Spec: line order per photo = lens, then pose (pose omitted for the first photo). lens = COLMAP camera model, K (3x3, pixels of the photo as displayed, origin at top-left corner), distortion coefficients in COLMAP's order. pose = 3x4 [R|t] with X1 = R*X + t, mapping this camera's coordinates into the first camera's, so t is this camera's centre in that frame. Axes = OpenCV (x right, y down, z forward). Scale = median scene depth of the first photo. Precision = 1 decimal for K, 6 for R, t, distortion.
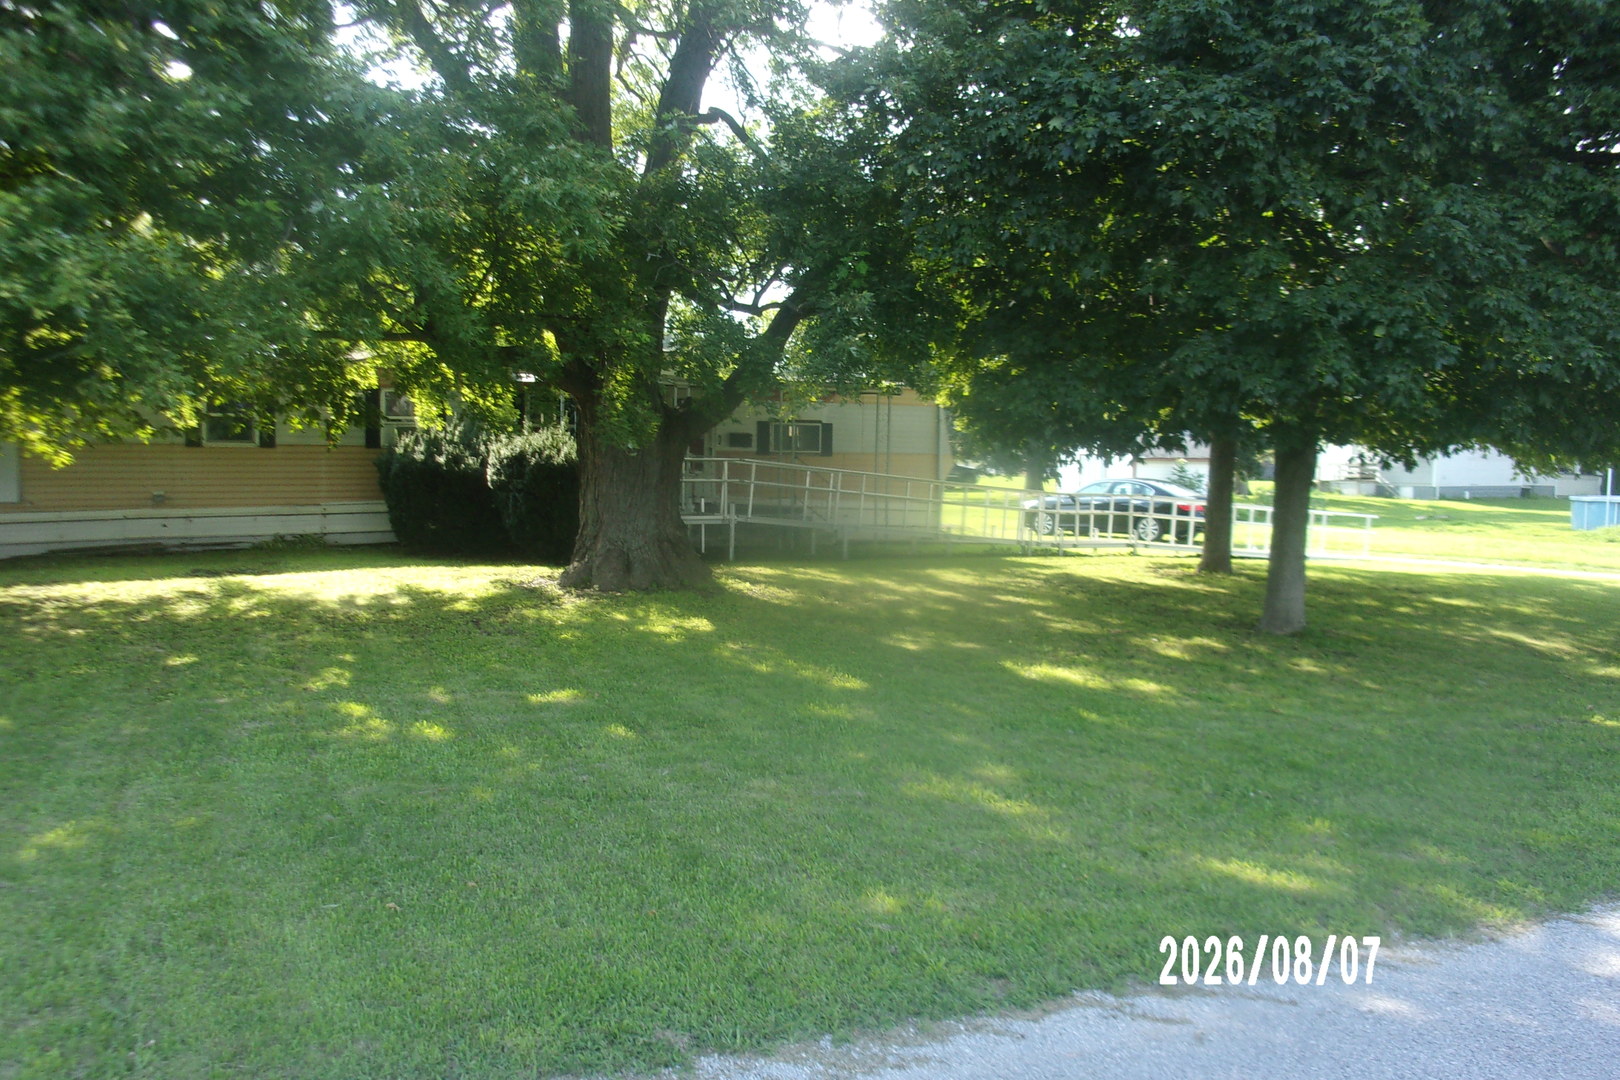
lens RADIAL K [[1319.0, 0, 810.7], [0, 1319.0, 592.2], [0, 0, 1]] dist [0.004916, -0.050788]
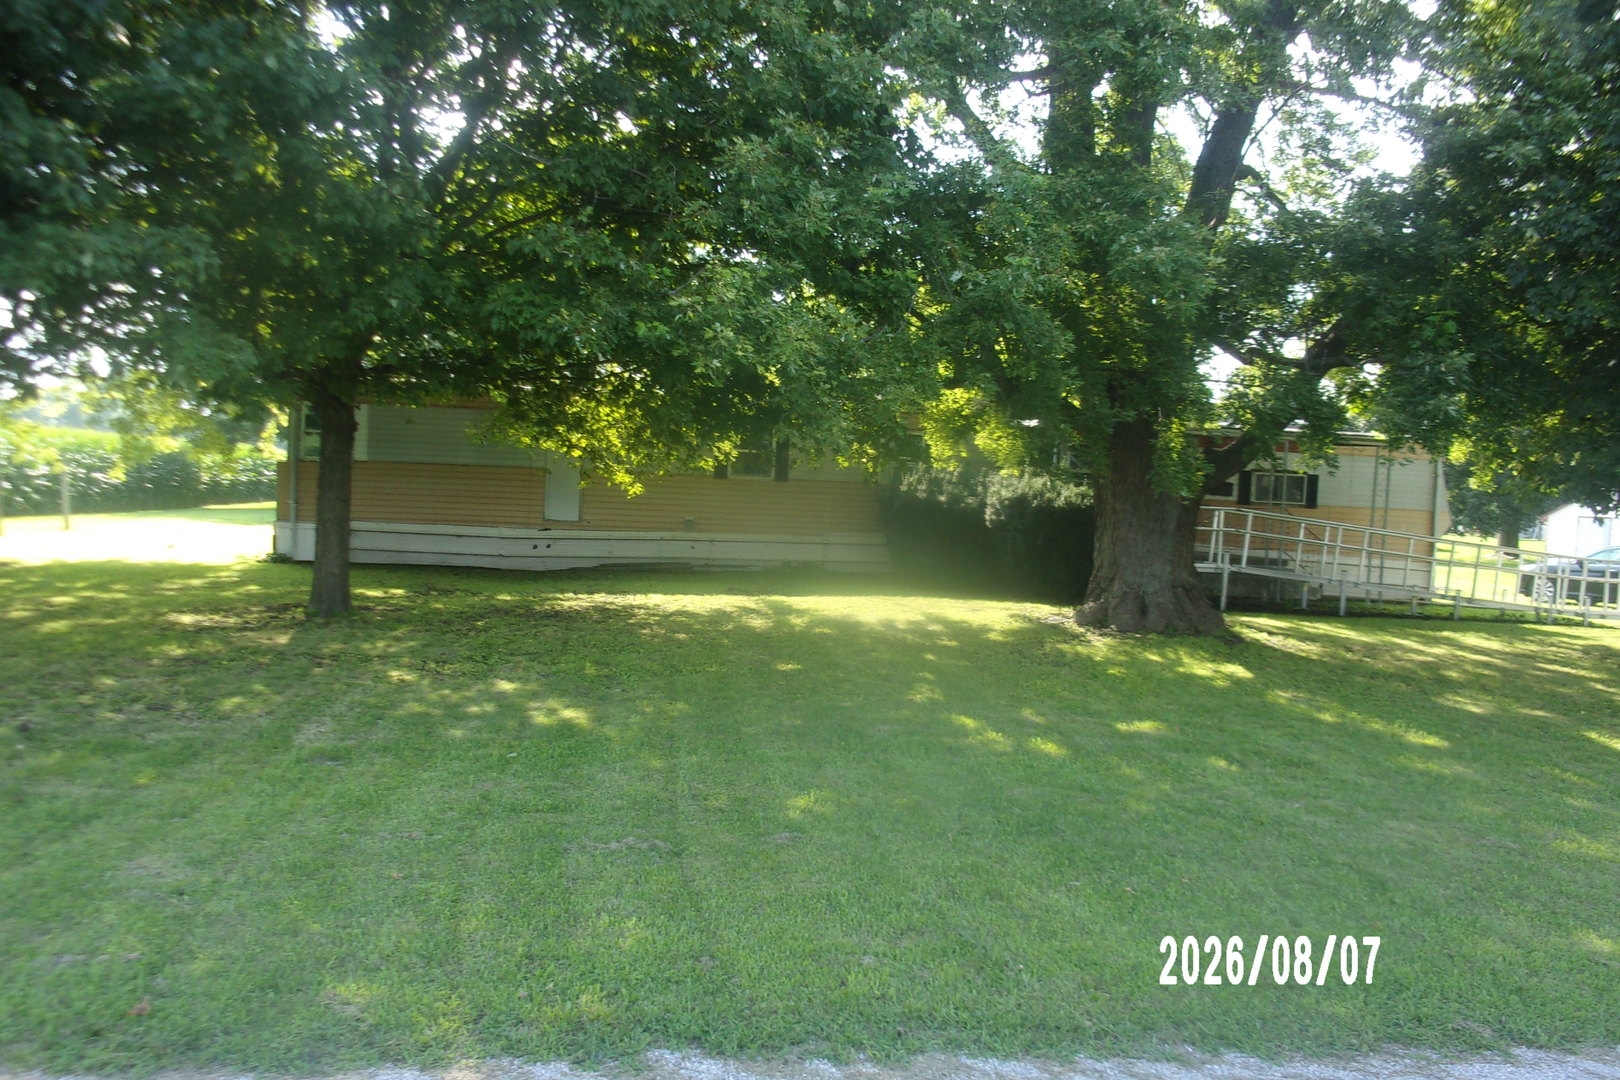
lens RADIAL K [[1319.0, 0, 810.7], [0, 1319.0, 592.2], [0, 0, 1]] dist [0.004916, -0.050788]
pose [[0.952574, 0.058542, -0.298624, -0.081653], [-0.067825, 0.997480, -0.020806, 0.006397], [0.296654, 0.040074, 0.954144, -0.064168]]
